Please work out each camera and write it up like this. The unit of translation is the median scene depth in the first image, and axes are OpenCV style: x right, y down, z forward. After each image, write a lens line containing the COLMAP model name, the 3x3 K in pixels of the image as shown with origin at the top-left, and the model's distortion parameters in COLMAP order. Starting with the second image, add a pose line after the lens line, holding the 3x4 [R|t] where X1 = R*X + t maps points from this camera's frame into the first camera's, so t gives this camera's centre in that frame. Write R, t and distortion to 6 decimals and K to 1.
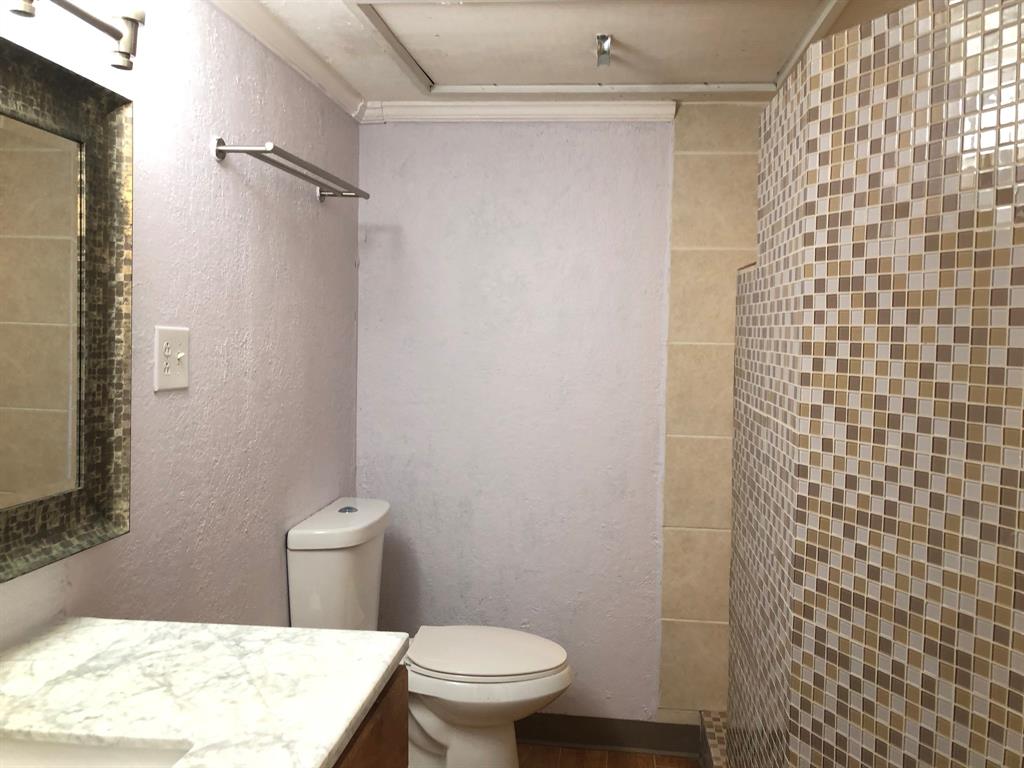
lens RADIAL K [[834.7, 0, 512.0], [0, 834.7, 384.0], [0, 0, 1]] dist [0.024808, -0.002504]
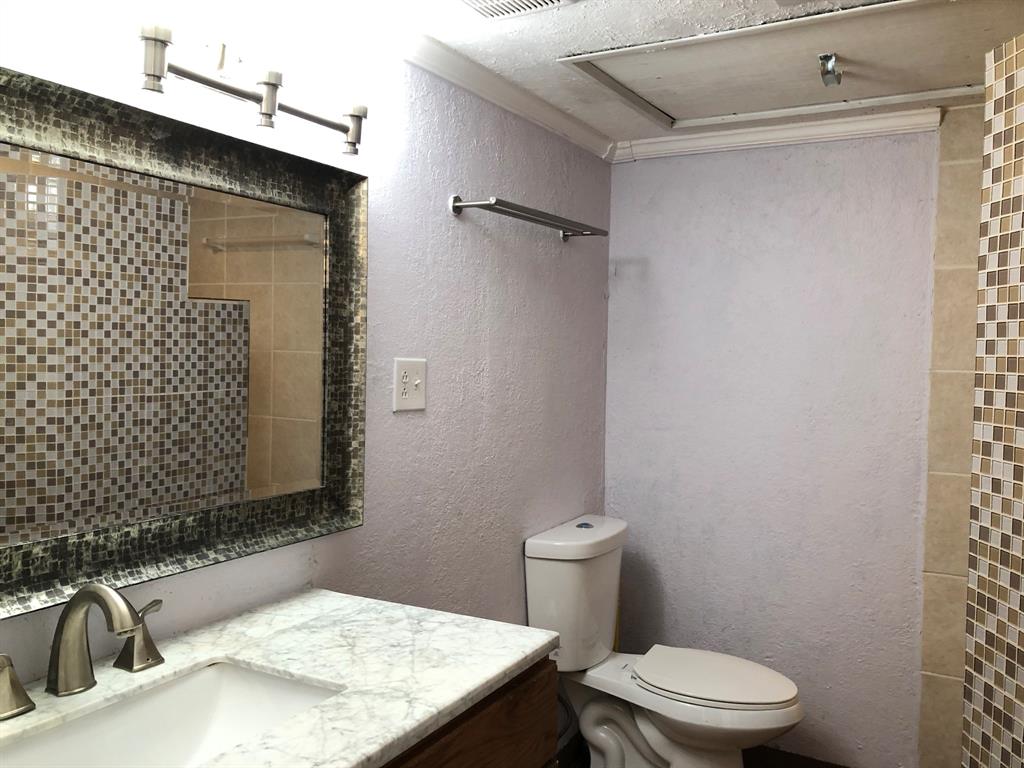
lens RADIAL K [[841.5, 0, 513.6], [0, 841.5, 403.7], [0, 0, 1]] dist [0.026088, 0.003531]
pose [[0.923242, 0.017718, -0.383809, 0.223320], [-0.019969, 0.999799, -0.001881, -0.004479], [0.383699, 0.009401, 0.923410, -0.060369]]
